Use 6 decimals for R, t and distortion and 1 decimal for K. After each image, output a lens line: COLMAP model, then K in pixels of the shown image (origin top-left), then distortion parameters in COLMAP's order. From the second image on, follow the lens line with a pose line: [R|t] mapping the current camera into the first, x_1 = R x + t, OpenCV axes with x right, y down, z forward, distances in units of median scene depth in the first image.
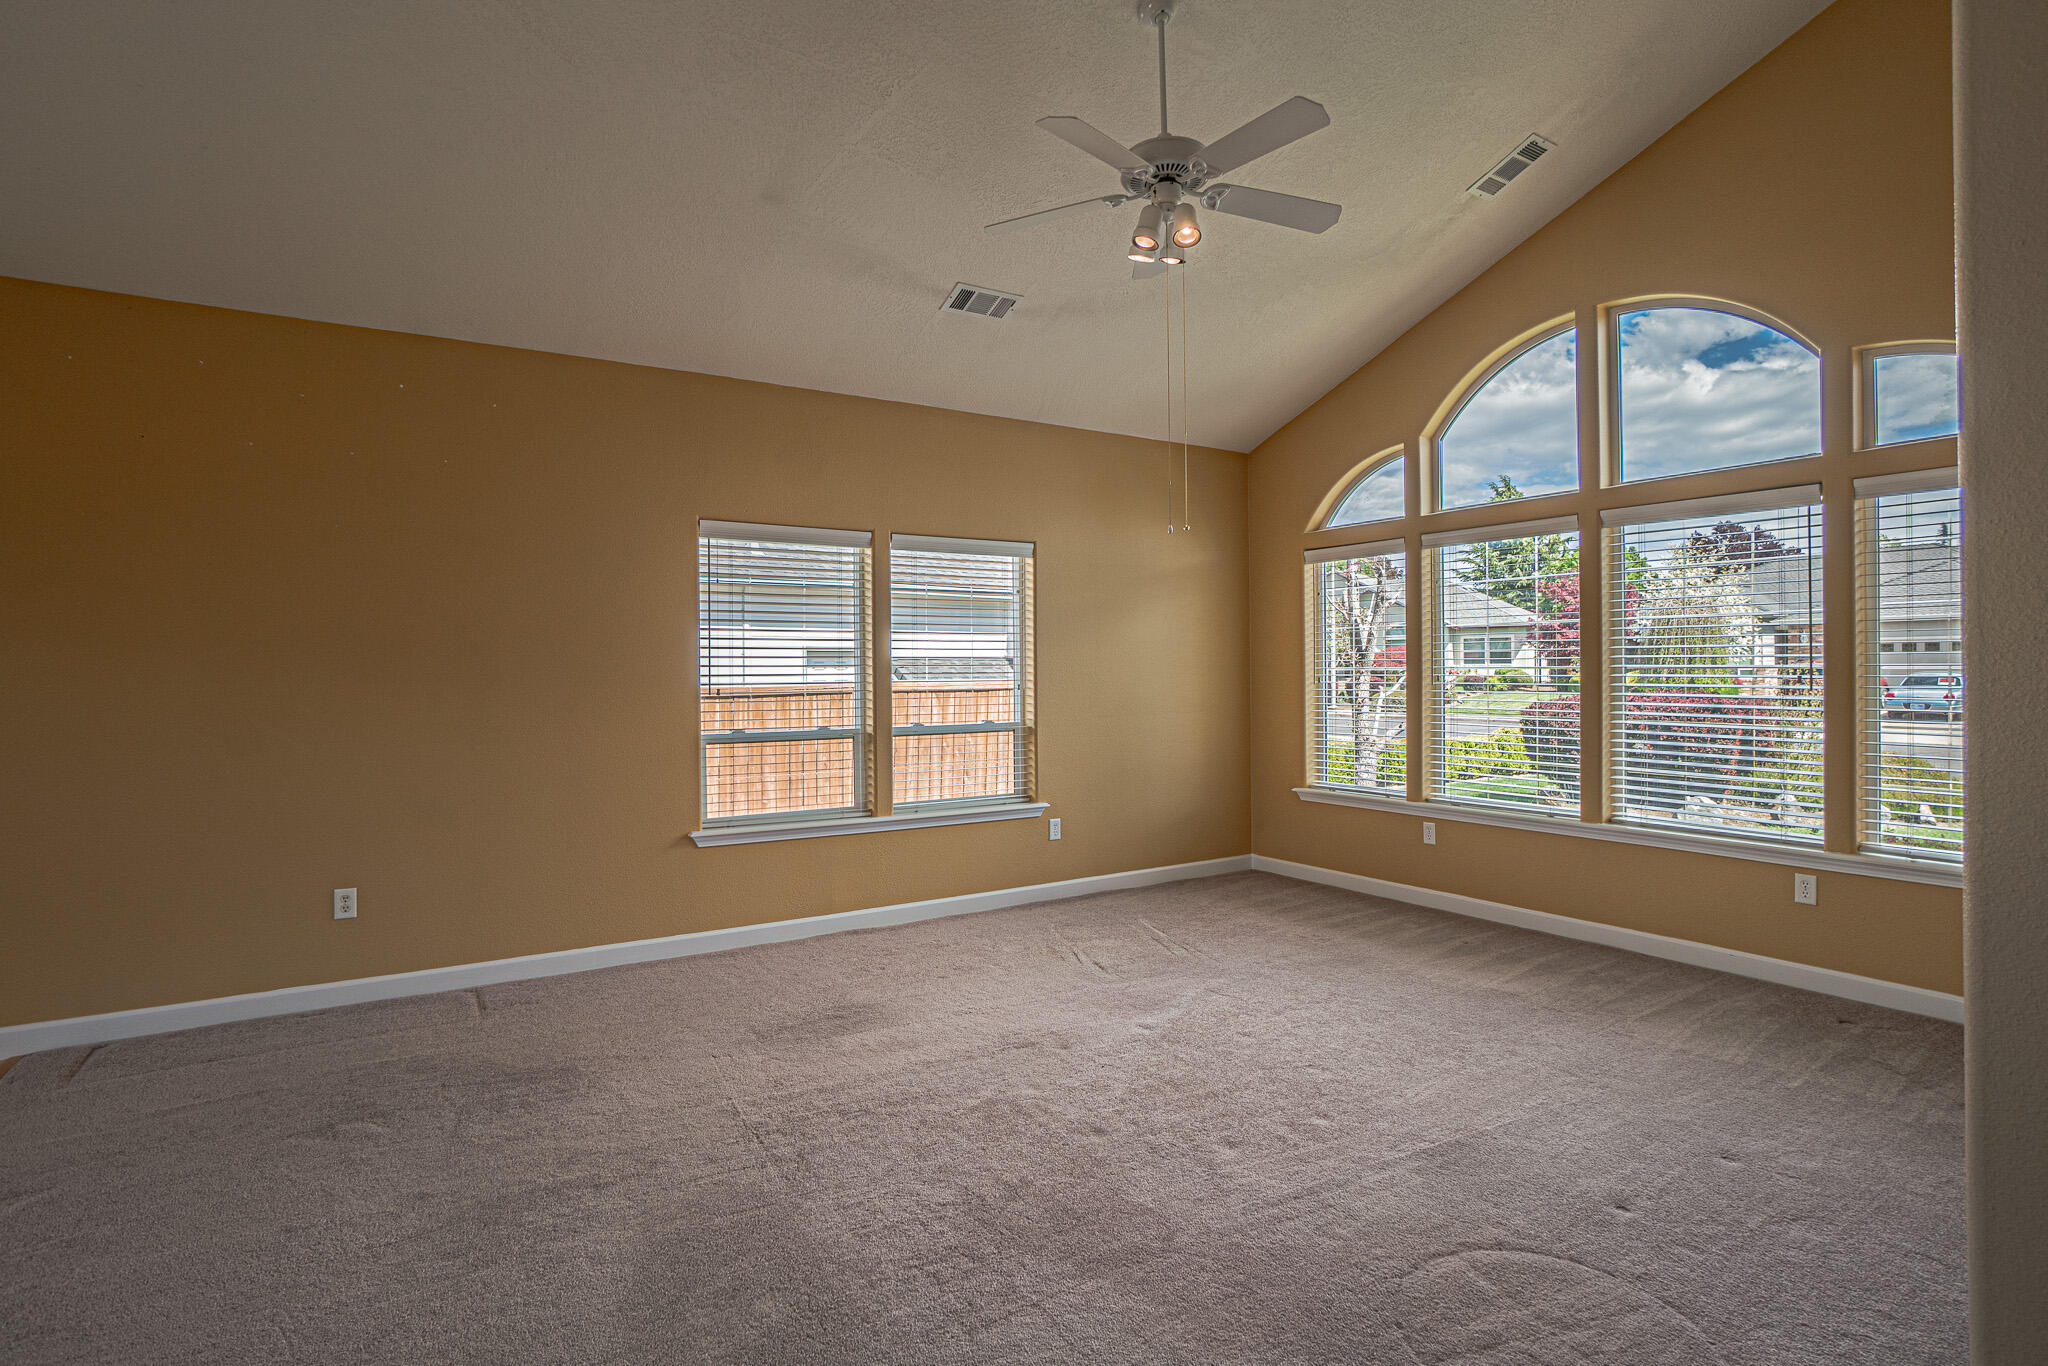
lens RADIAL K [[1021.6, 0, 1023.9], [0, 1021.6, 672.6], [0, 0, 1]] dist [-0.049282, 0.021312]
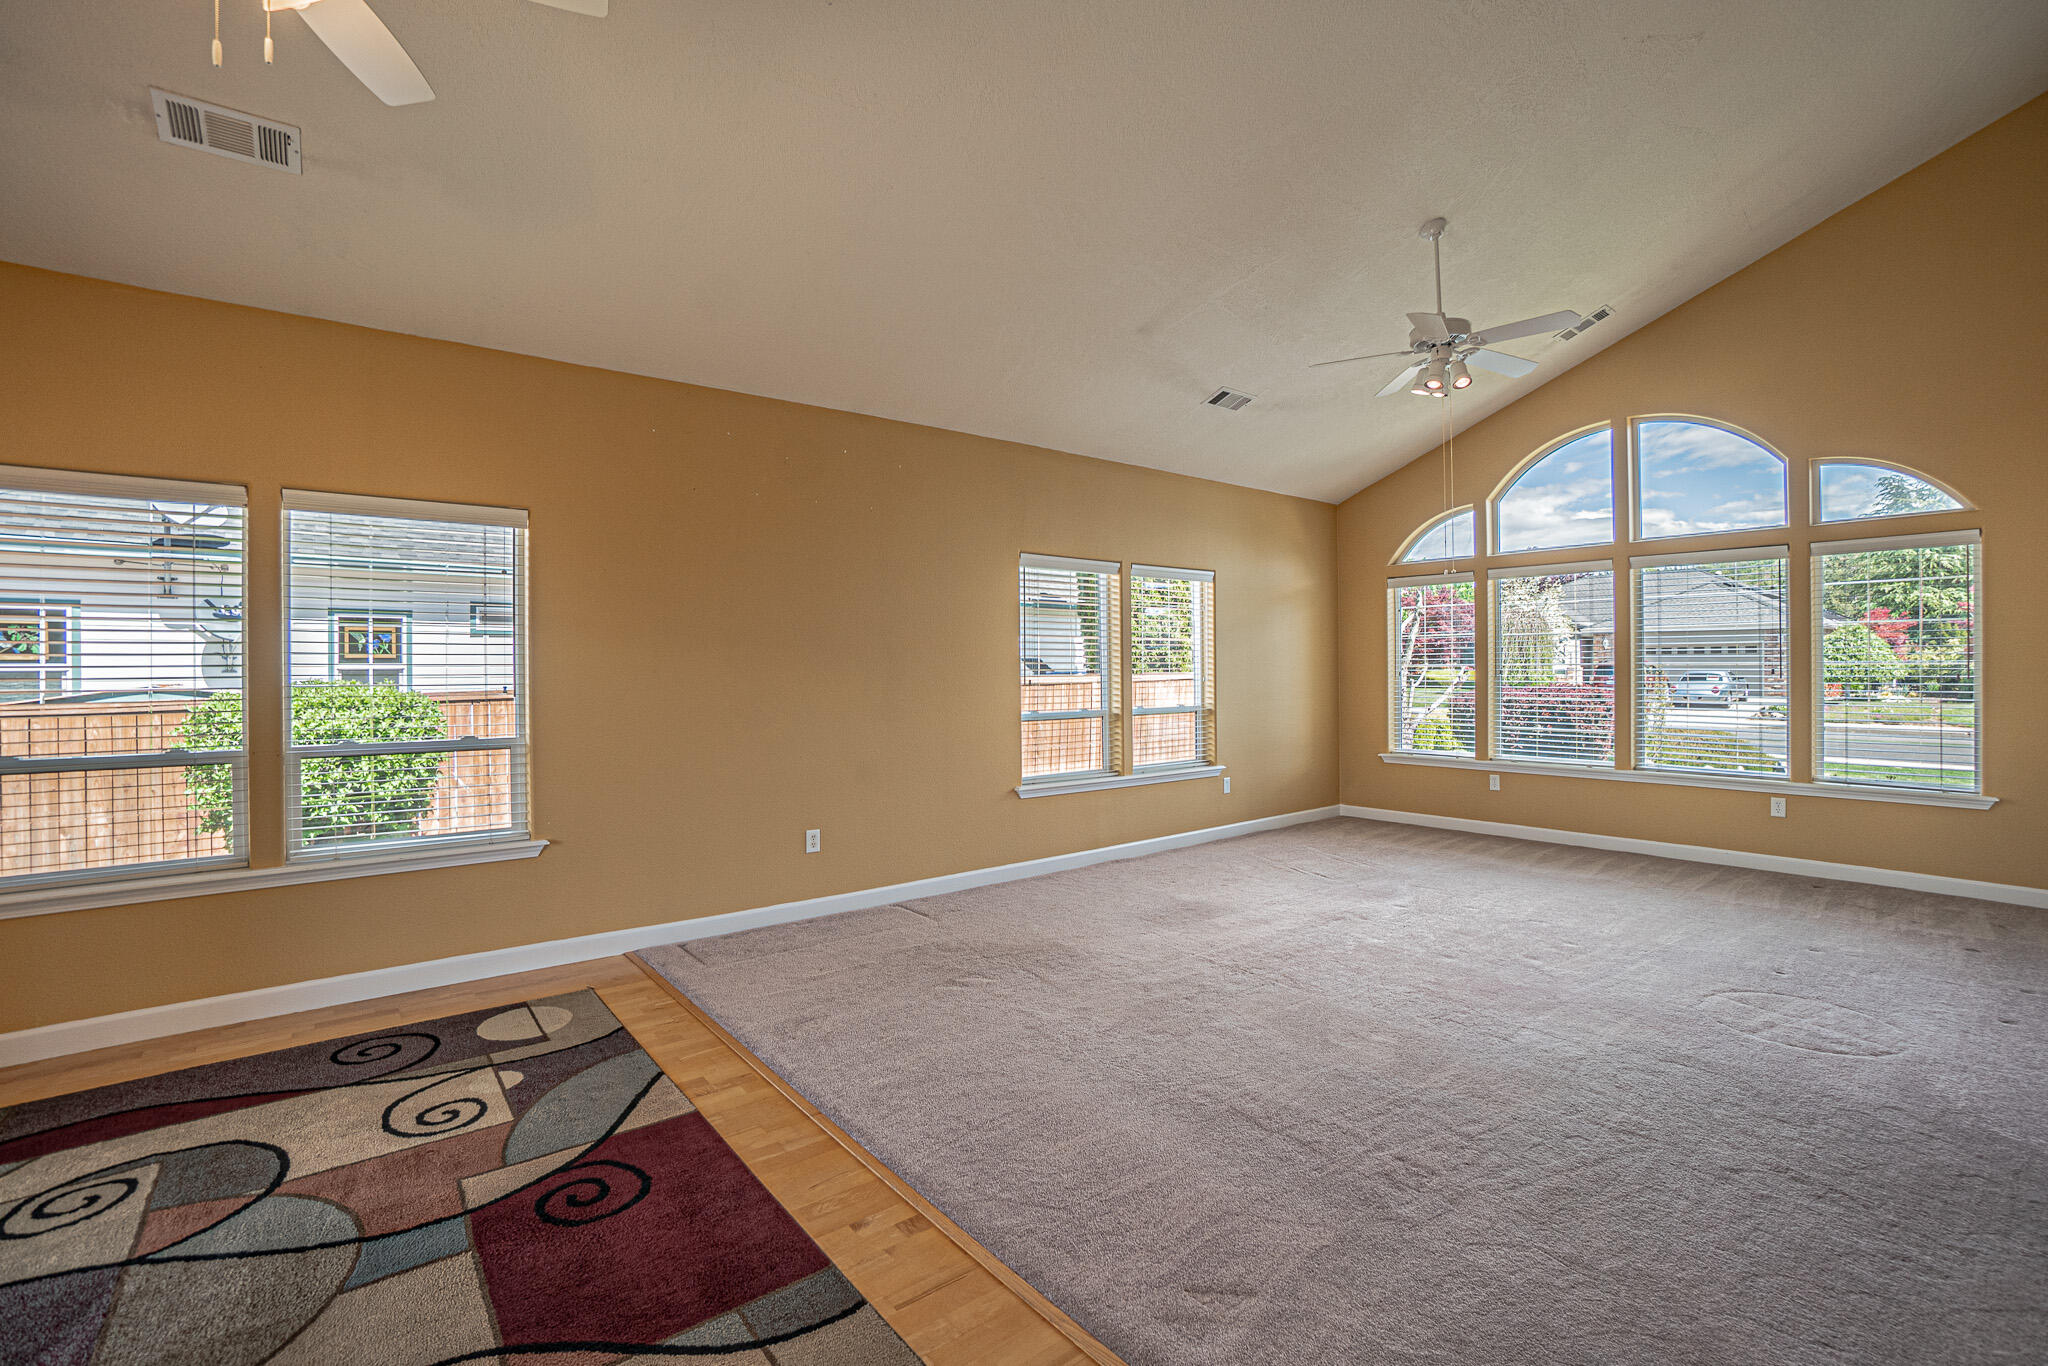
lens RADIAL K [[912.5, 0, 1023.1], [0, 912.5, 671.7], [0, 0, 1]] dist [-0.069115, 0.025951]
pose [[0.994189, -0.001070, 0.107646, -0.417558], [0.001151, 0.999999, -0.000697, 0.005560], [-0.107645, 0.000817, 0.994189, -0.178833]]
